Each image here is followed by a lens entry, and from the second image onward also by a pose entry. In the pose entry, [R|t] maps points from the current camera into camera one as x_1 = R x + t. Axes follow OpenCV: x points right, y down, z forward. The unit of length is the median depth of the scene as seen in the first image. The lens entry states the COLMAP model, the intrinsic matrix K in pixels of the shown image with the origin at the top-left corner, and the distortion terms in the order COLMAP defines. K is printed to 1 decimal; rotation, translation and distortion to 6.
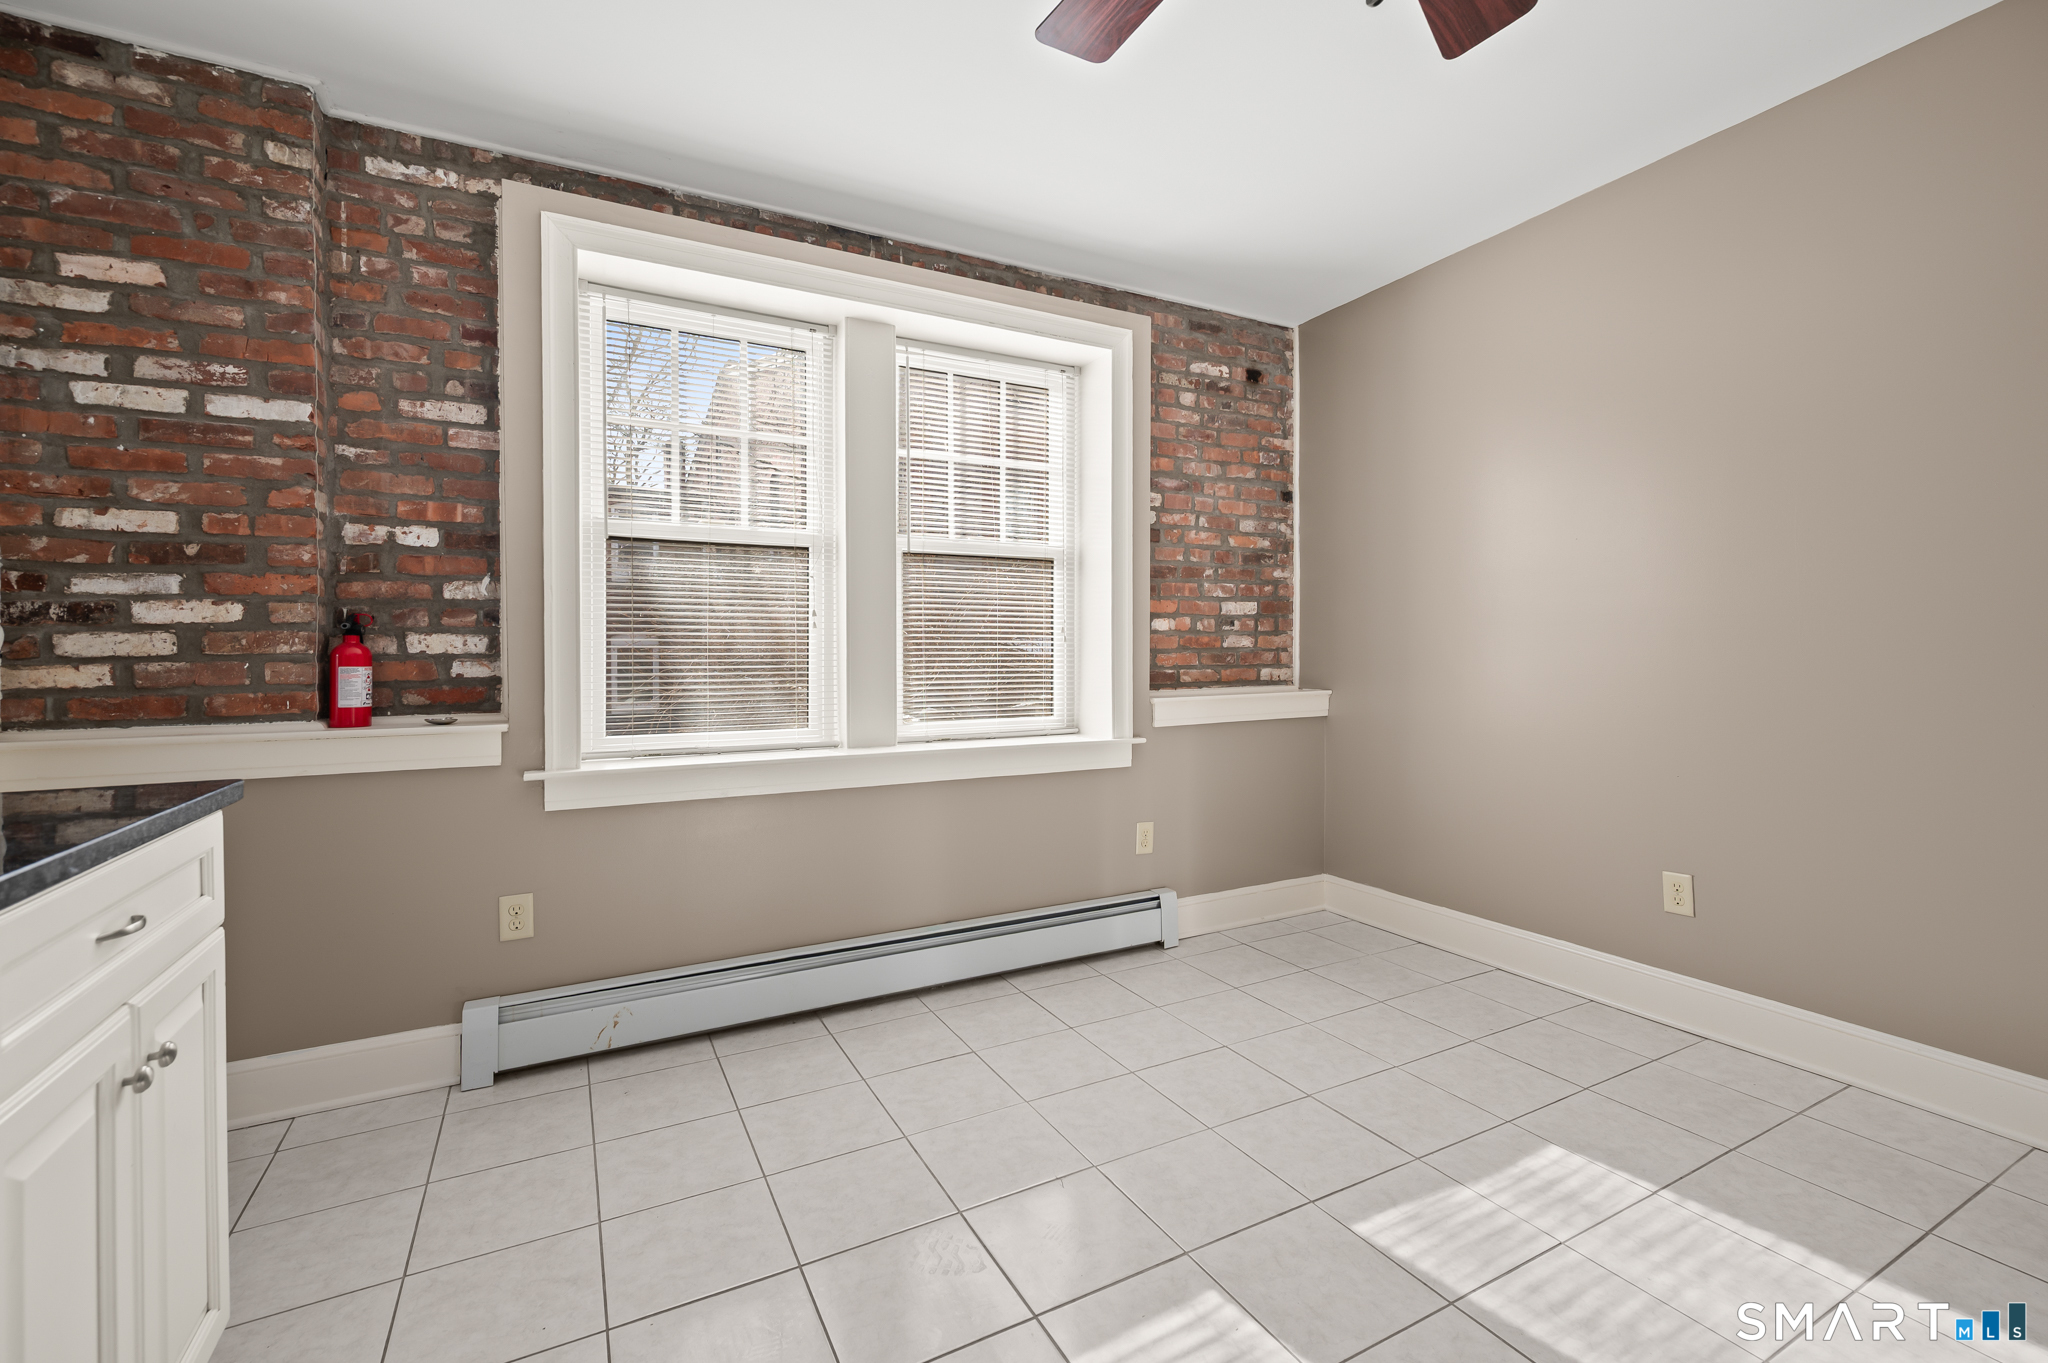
lens RADIAL K [[824.4, 0, 1030.1], [0, 824.4, 657.2], [0, 0, 1]] dist [-0.001790, -0.000169]
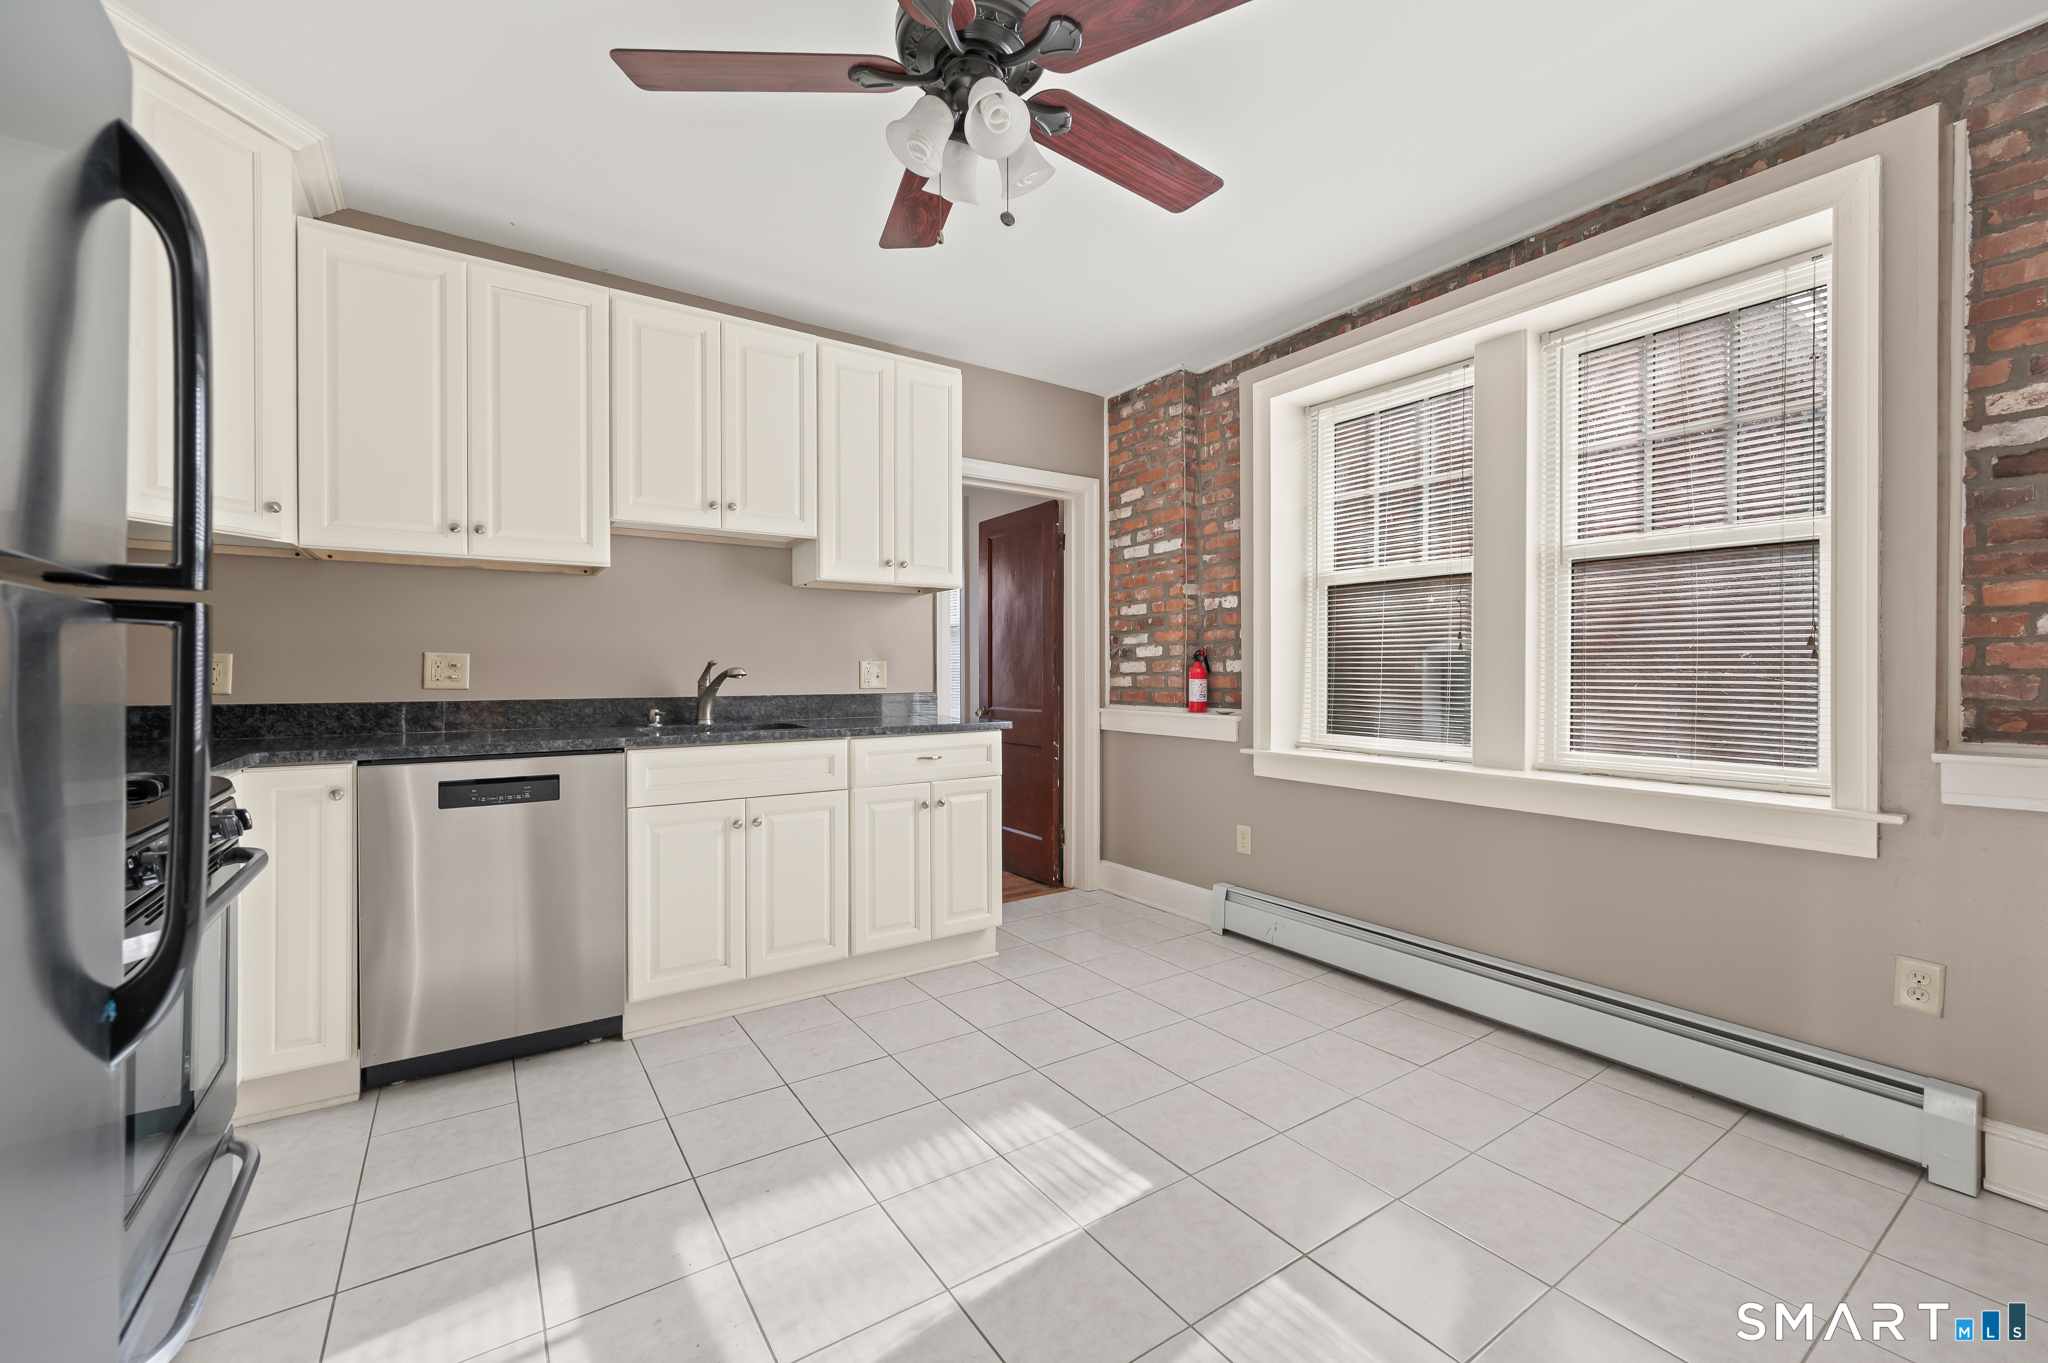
lens RADIAL K [[824.4, 0, 1030.1], [0, 824.4, 657.2], [0, 0, 1]] dist [-0.001790, -0.000169]
pose [[0.132719, -0.008585, -0.991117, 0.898997], [0.002528, 0.999962, -0.008323, -0.021731], [0.991151, -0.001401, 0.132735, 0.392437]]
